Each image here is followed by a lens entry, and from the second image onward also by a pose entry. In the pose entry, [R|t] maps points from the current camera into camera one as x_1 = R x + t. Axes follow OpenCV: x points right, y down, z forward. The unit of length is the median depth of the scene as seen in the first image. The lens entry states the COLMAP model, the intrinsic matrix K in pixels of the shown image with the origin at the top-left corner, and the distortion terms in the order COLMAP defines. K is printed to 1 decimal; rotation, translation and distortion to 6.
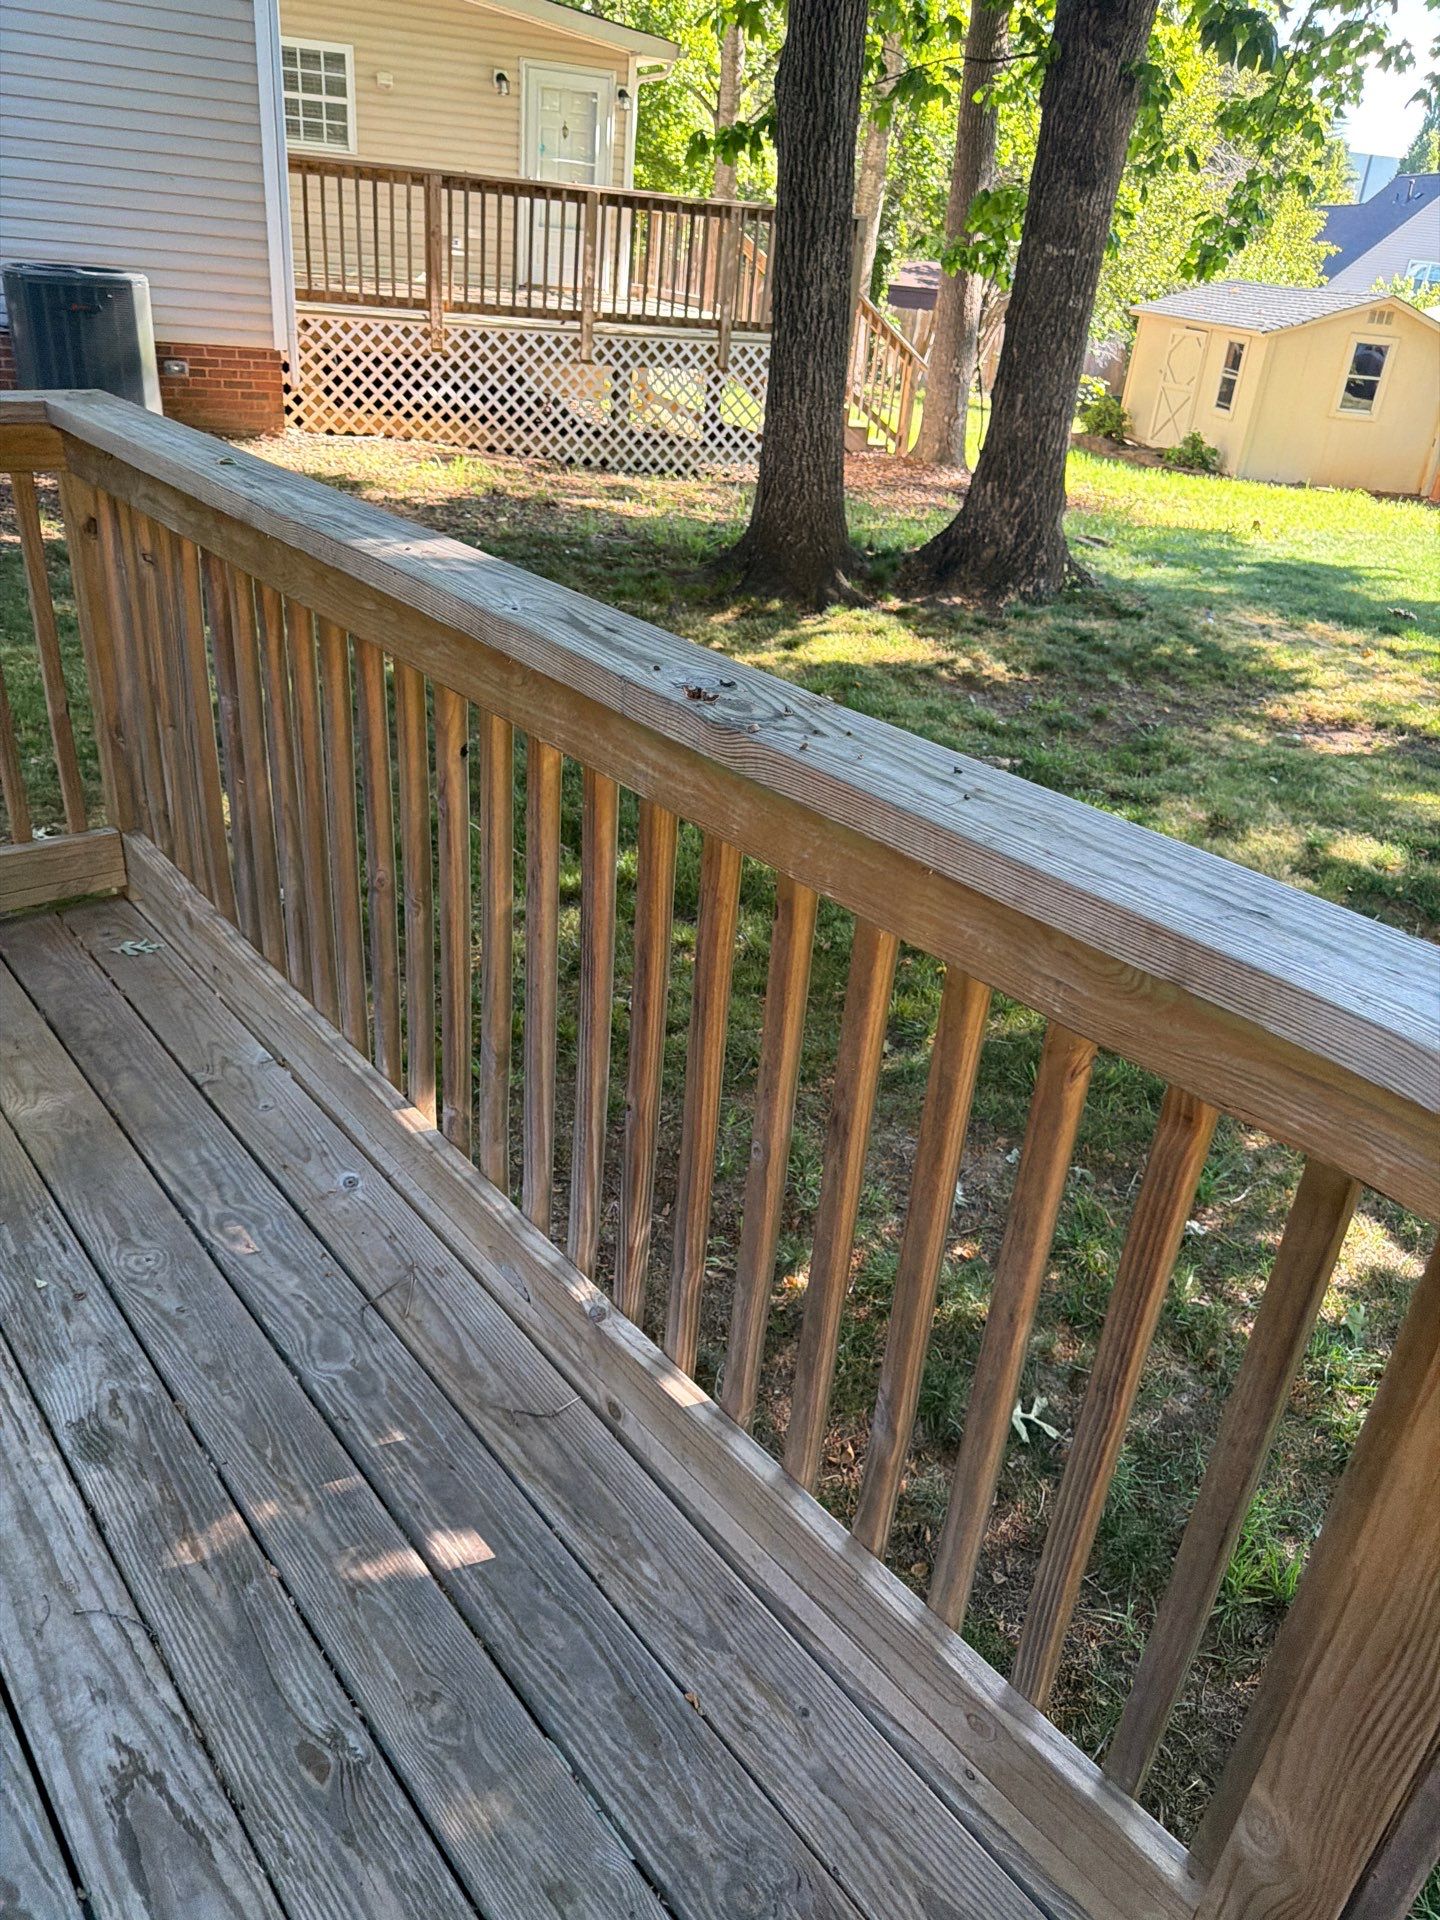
lens RADIAL K [[1367.4, 0, 727.9], [0, 1367.4, 948.2], [0, 0, 1]] dist [0.026023, -0.035222]
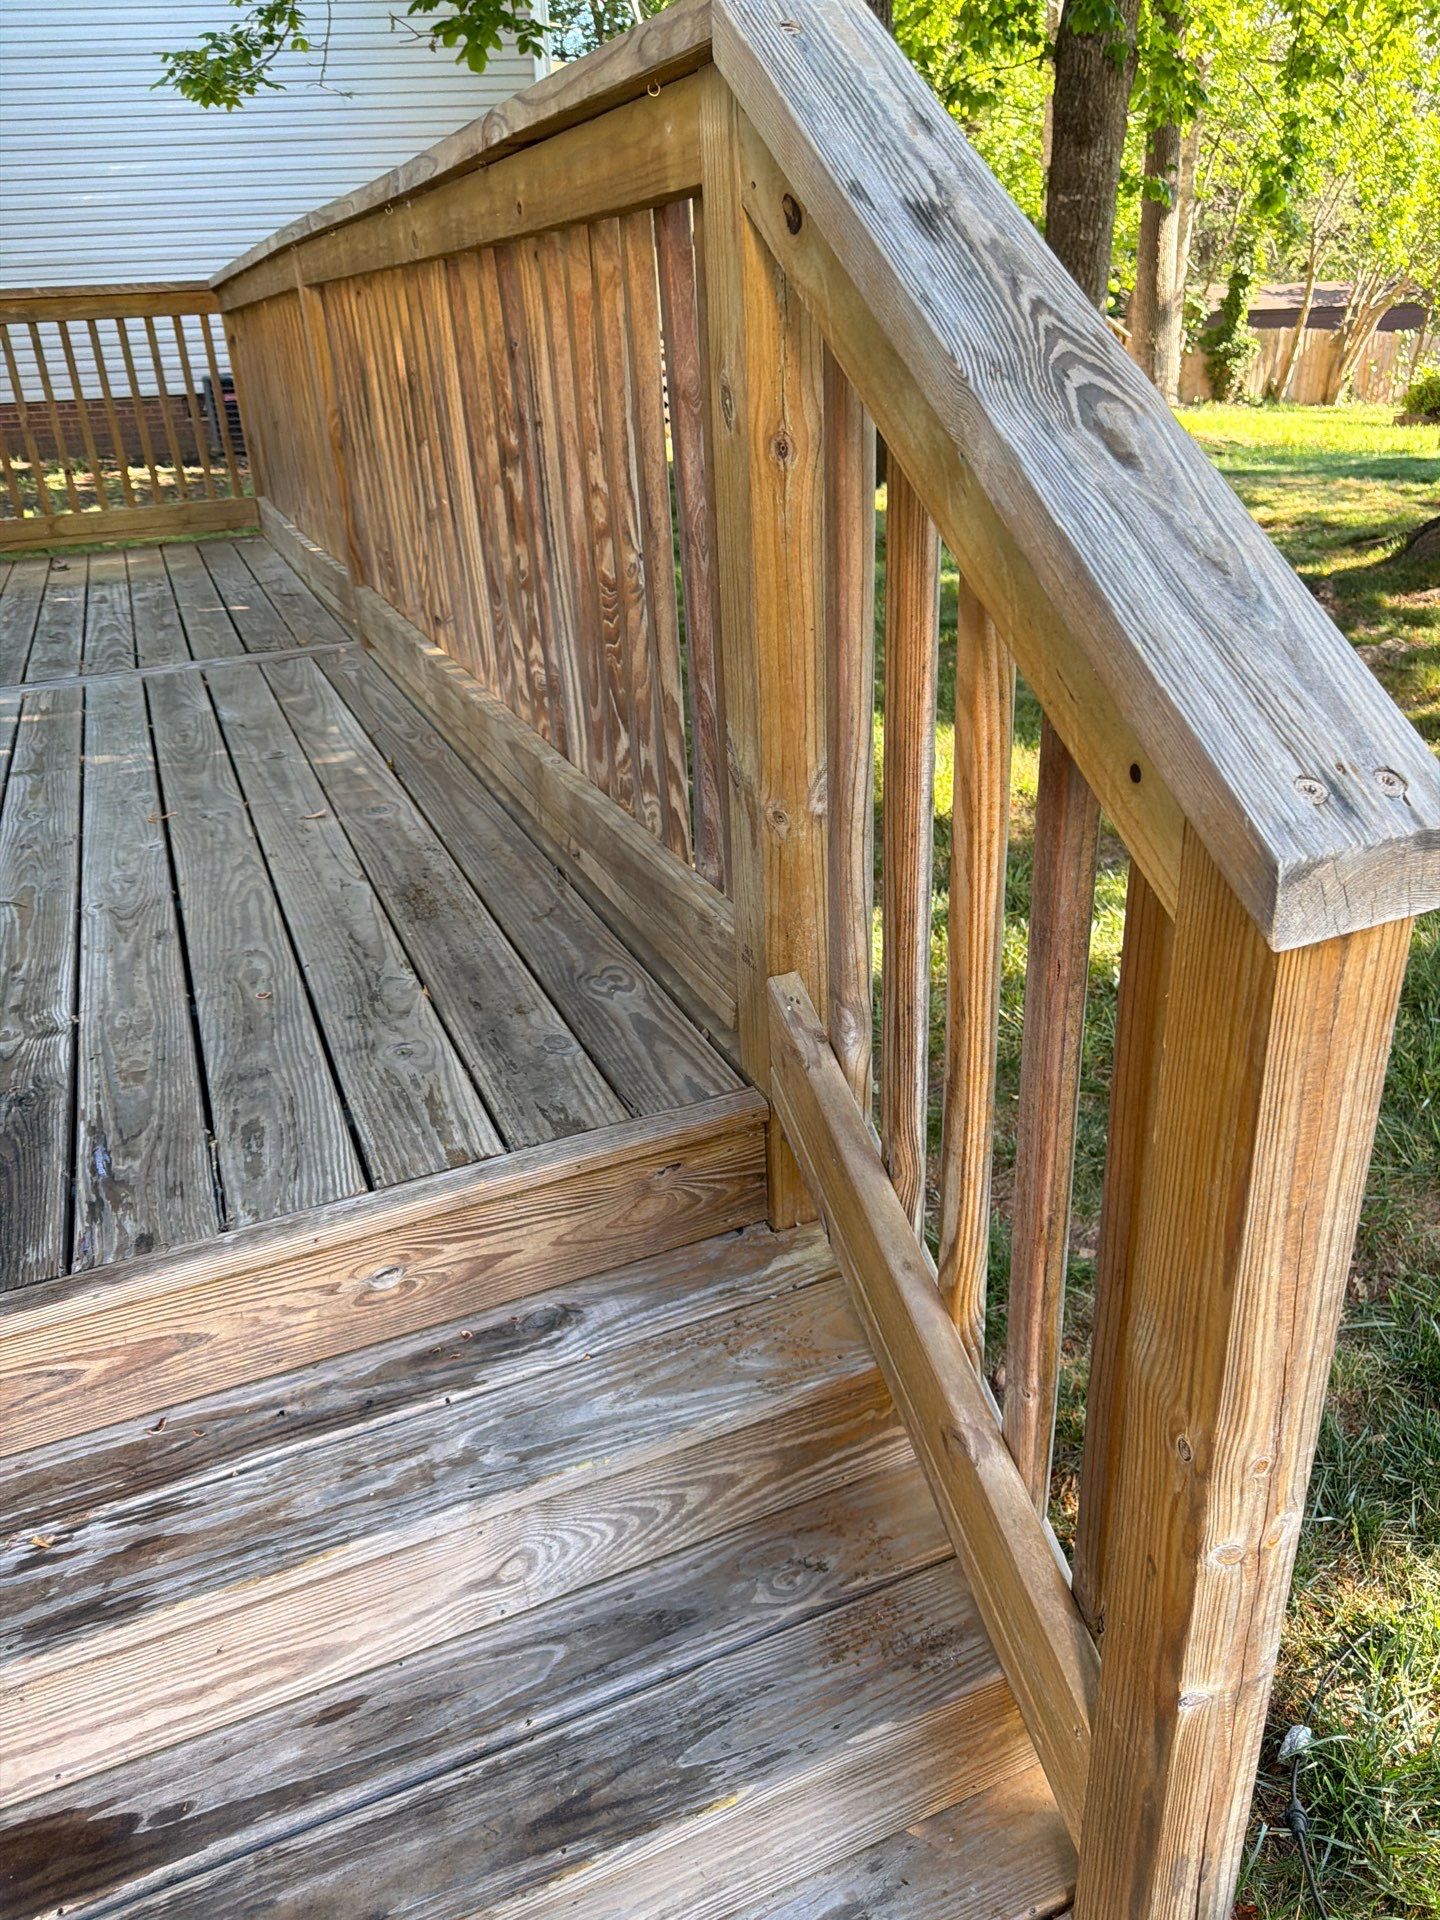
lens RADIAL K [[1365.2, 0, 719.6], [0, 1365.2, 972.9], [0, 0, 1]] dist [0.006497, -0.014949]
pose [[0.945170, 0.009934, -0.326427, 0.082596], [-0.025212, 0.998774, -0.042605, 0.064092], [0.325603, 0.048499, 0.944262, -0.063482]]
